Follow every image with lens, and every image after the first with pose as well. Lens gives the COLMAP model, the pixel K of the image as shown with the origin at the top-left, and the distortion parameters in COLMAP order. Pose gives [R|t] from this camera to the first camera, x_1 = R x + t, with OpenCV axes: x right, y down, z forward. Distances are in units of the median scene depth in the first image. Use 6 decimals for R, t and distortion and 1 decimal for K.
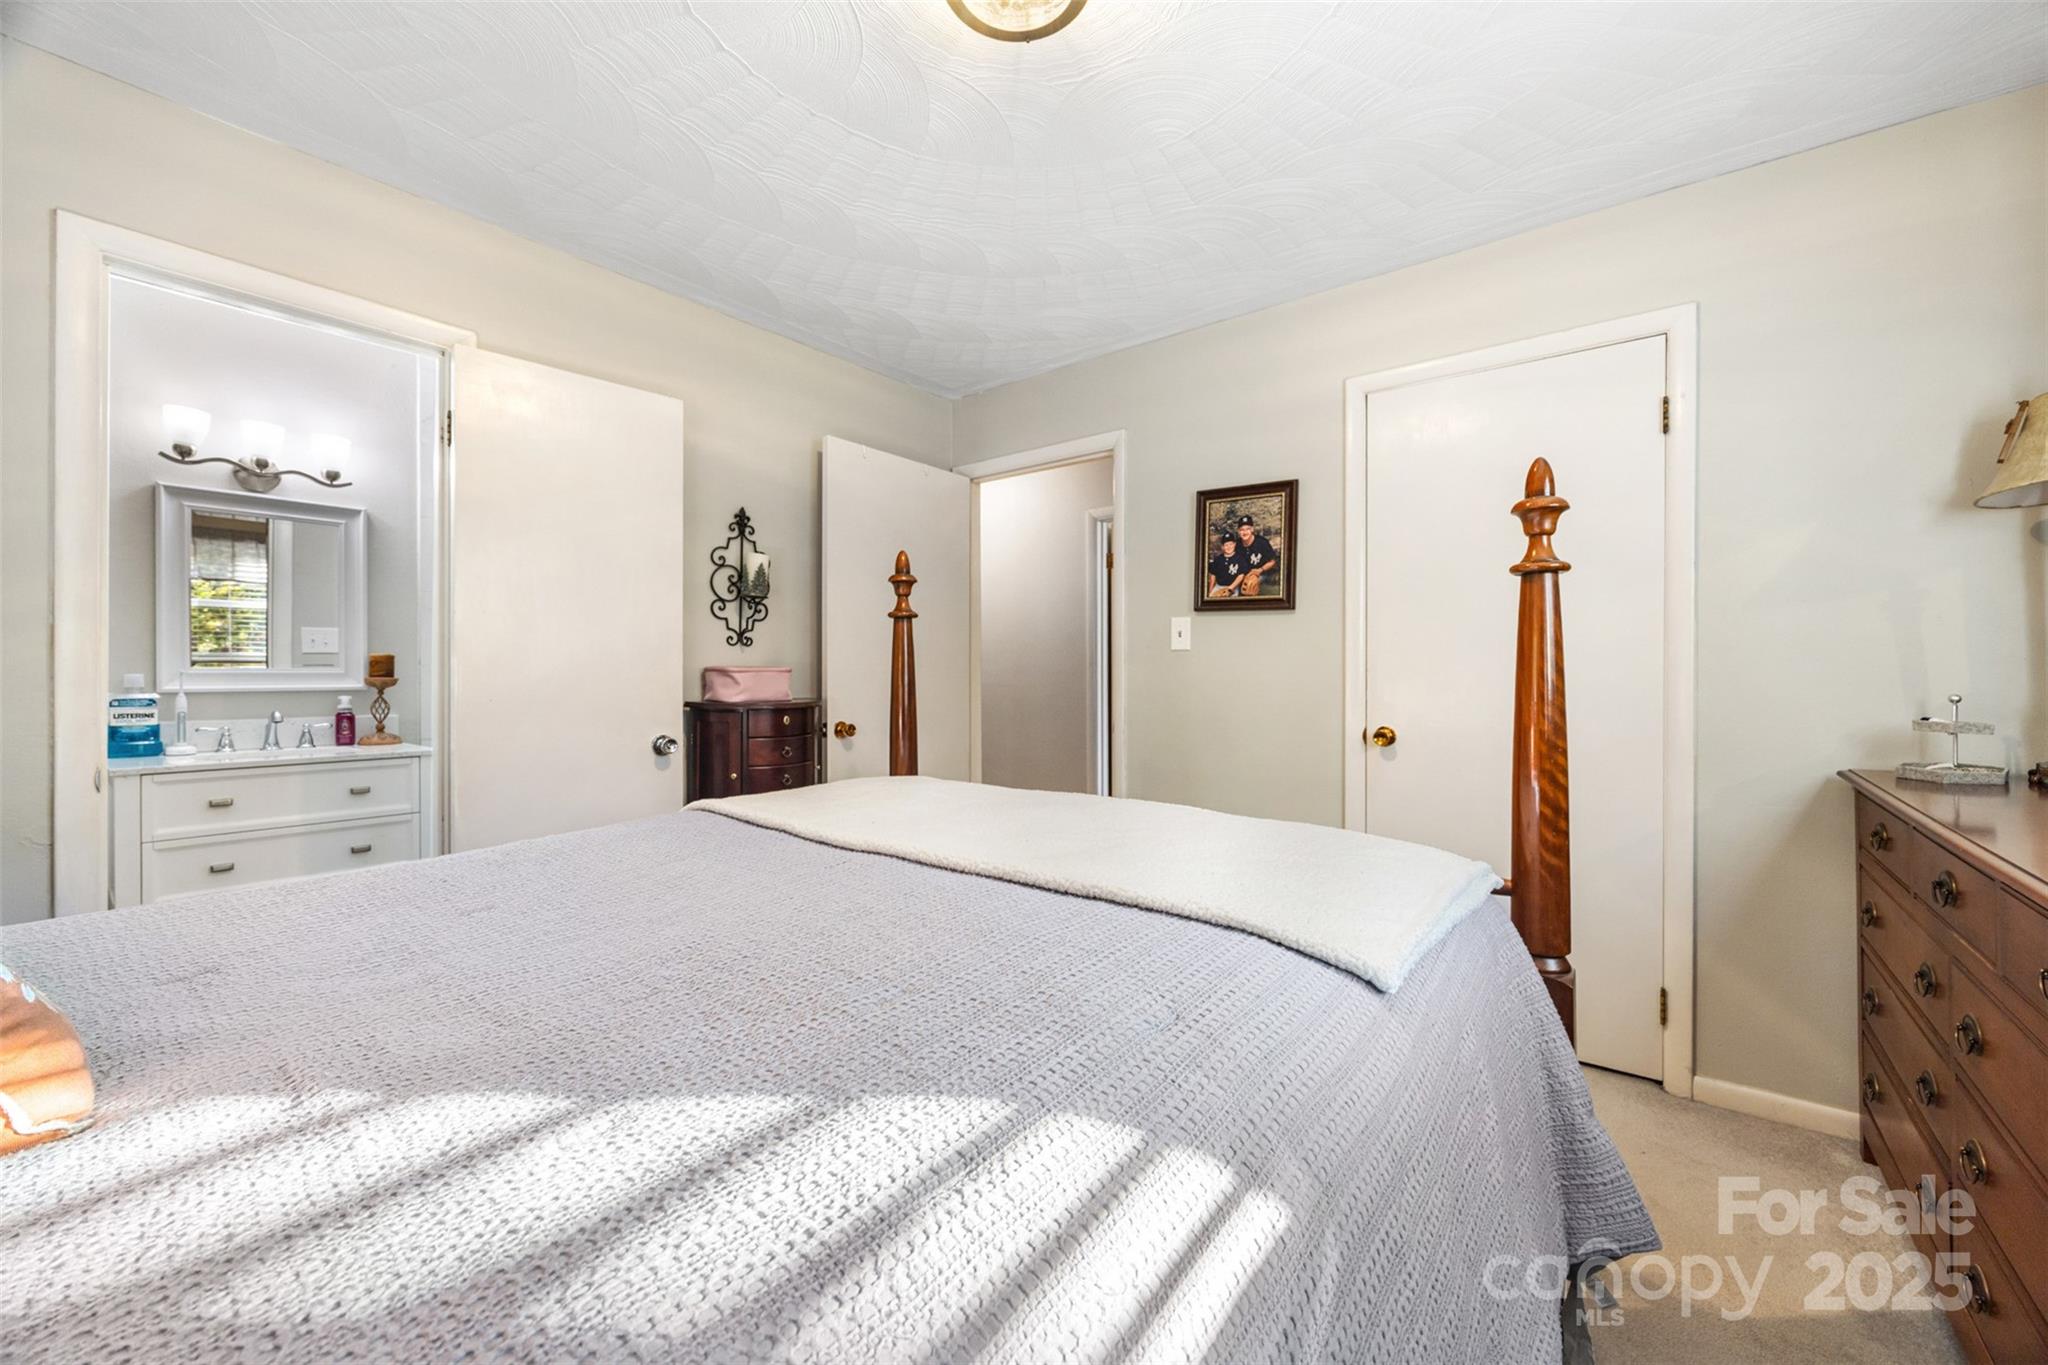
lens RADIAL K [[783.2, 0, 1030.5], [0, 783.2, 677.3], [0, 0, 1]] dist [-0.002609, -0.000256]
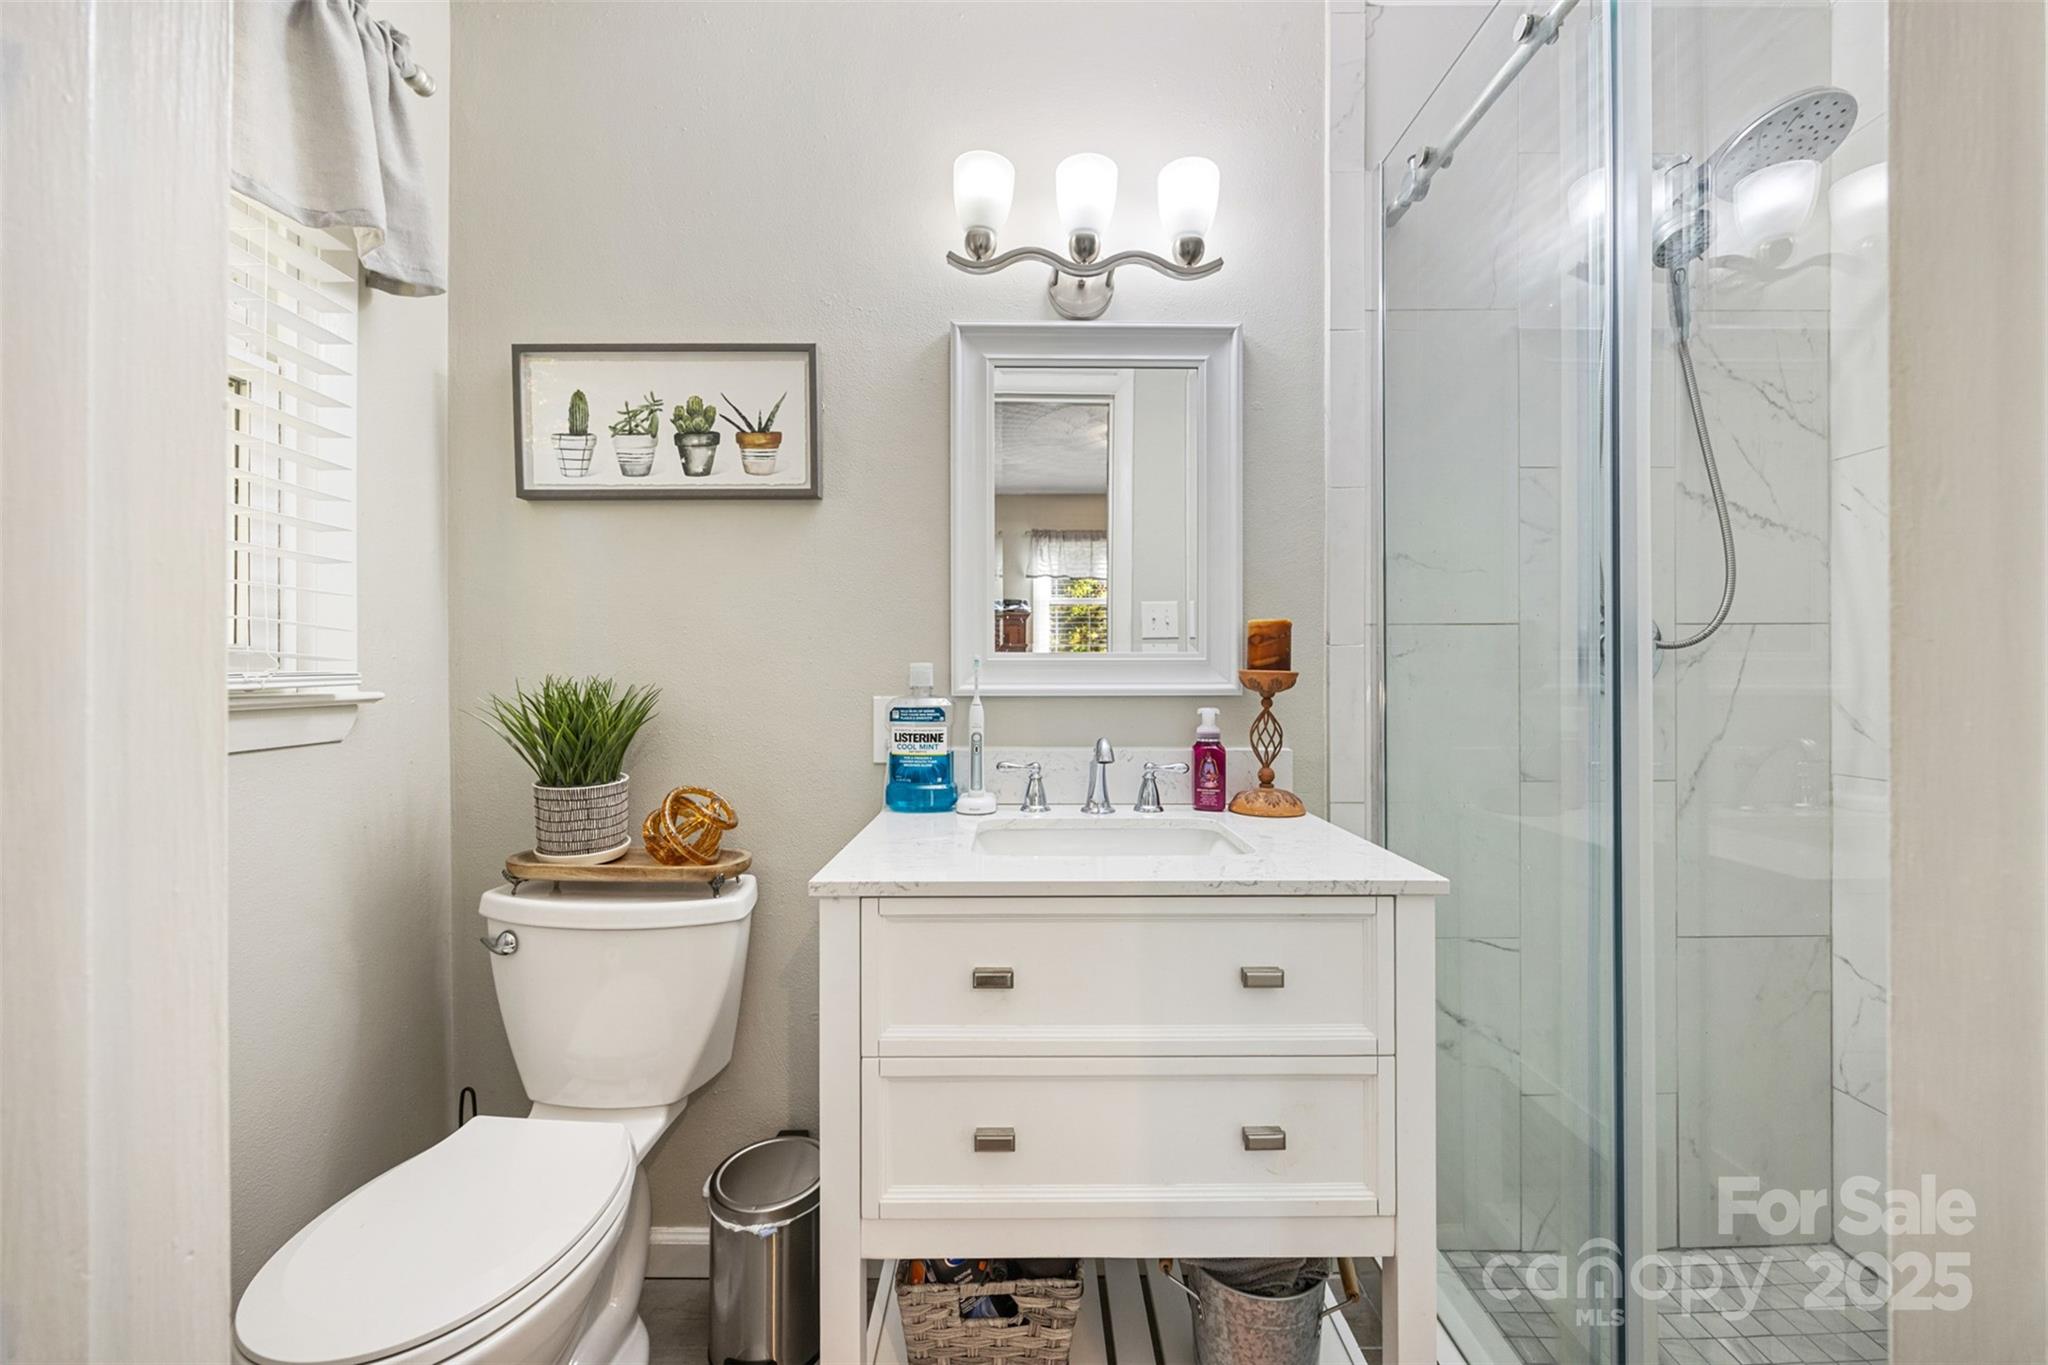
lens RADIAL K [[783.2, 0, 1037.7], [0, 783.2, 672.6], [0, 0, 1]] dist [-0.002609, -0.000256]
pose [[0.629470, 0.002868, -0.777020, -0.612755], [-0.003752, 0.999993, 0.000652, 0.002130], [0.777016, 0.002505, 0.629476, 0.661278]]
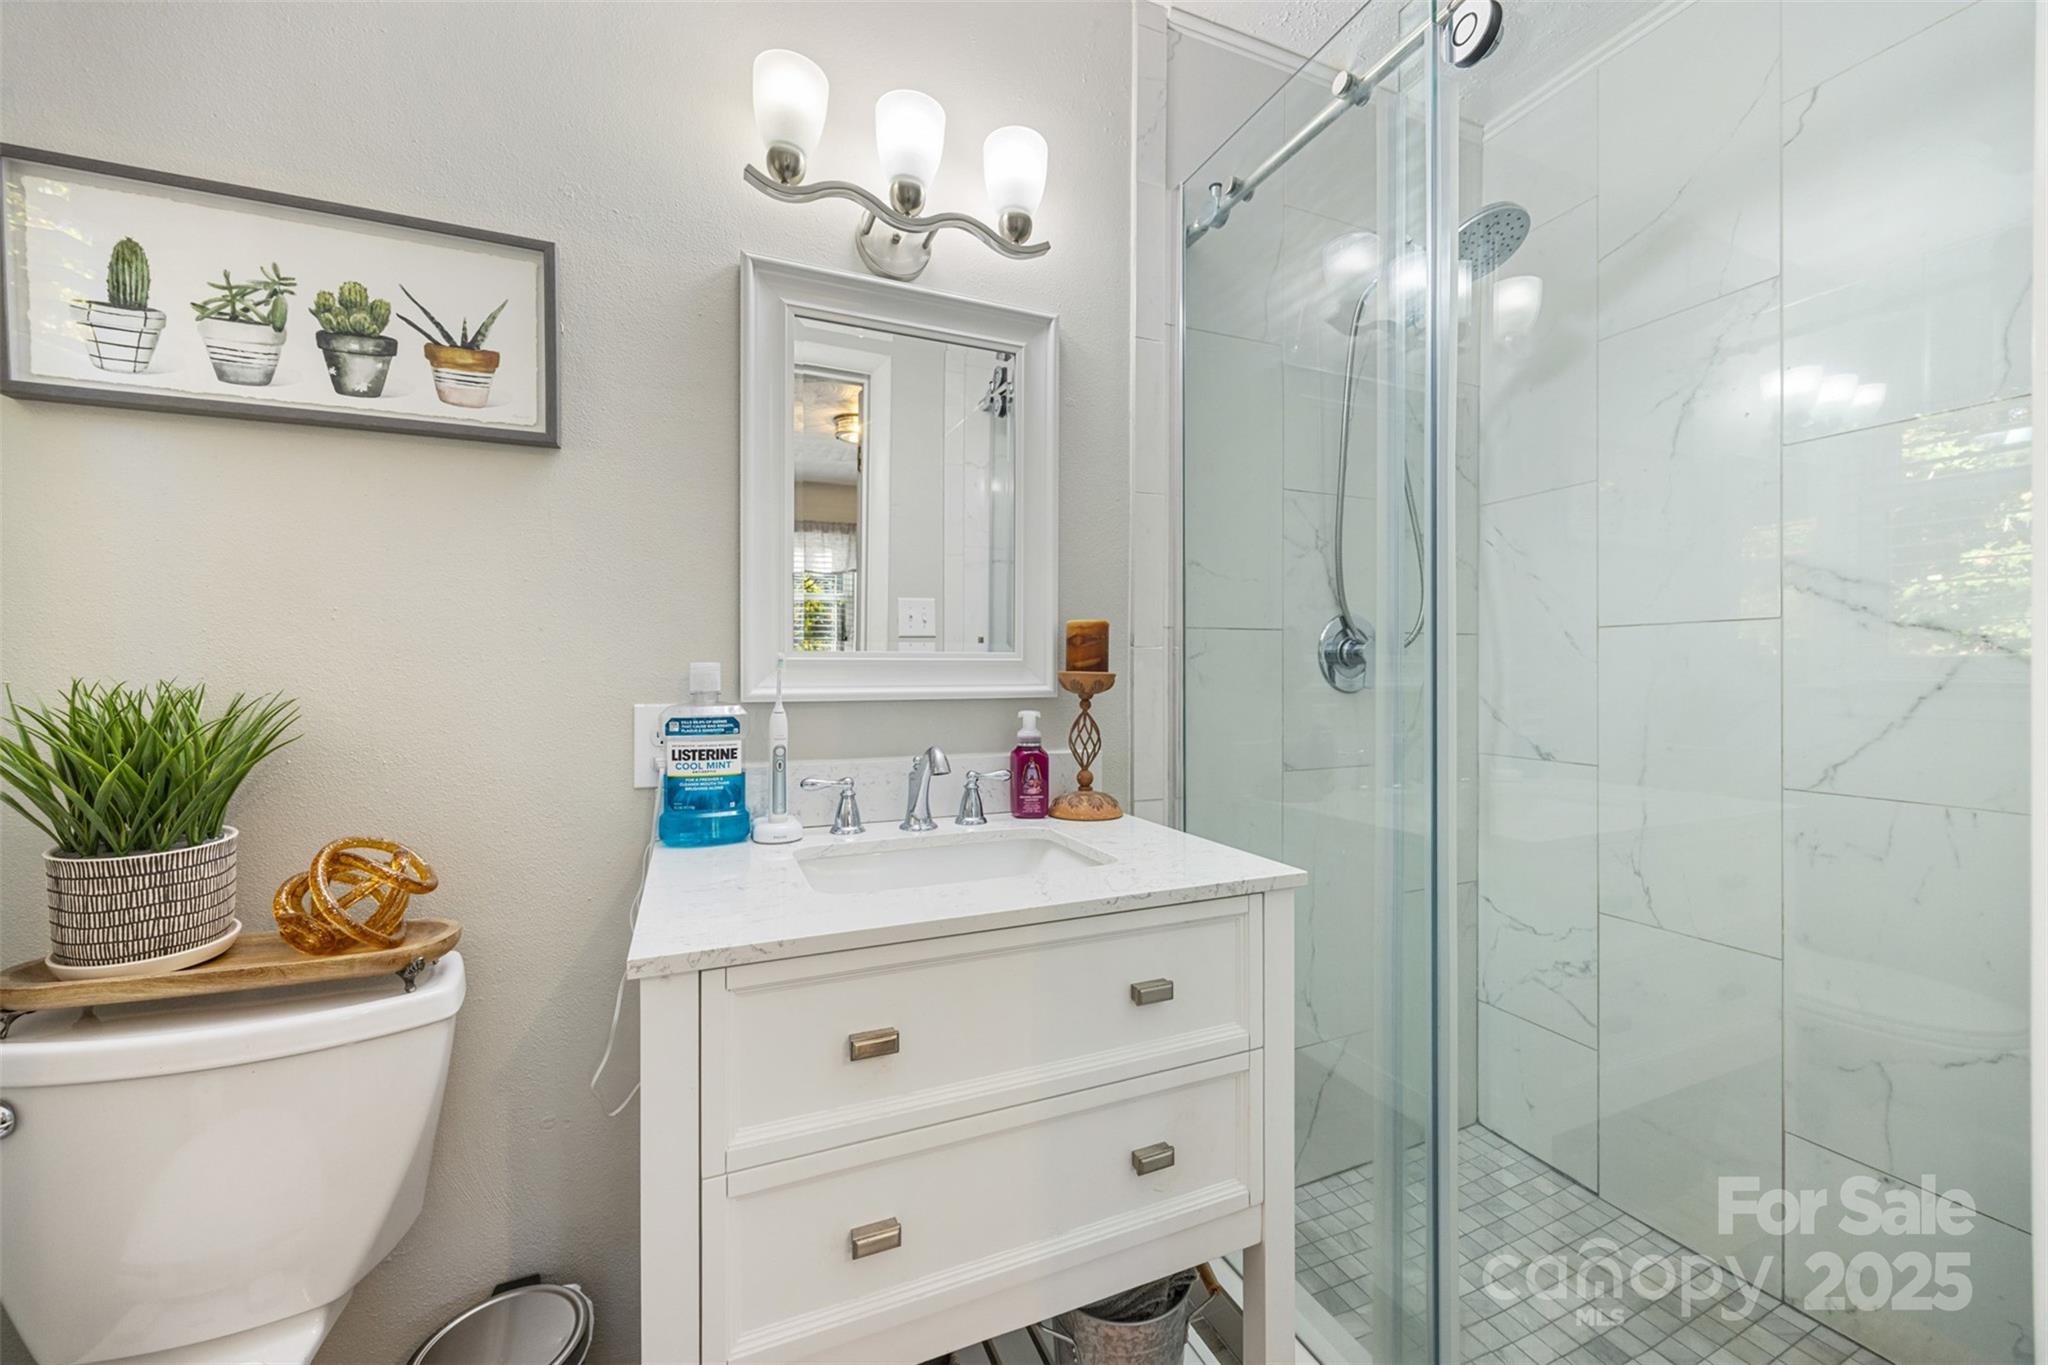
lens RADIAL K [[783.2, 0, 1035.1], [0, 783.2, 674.5], [0, 0, 1]] dist [-0.002609, -0.000256]
pose [[0.881323, 0.003775, -0.472499, -0.709019], [-0.003239, 0.999993, 0.001948, 0.001386], [0.472503, -0.000186, 0.881329, 0.639300]]
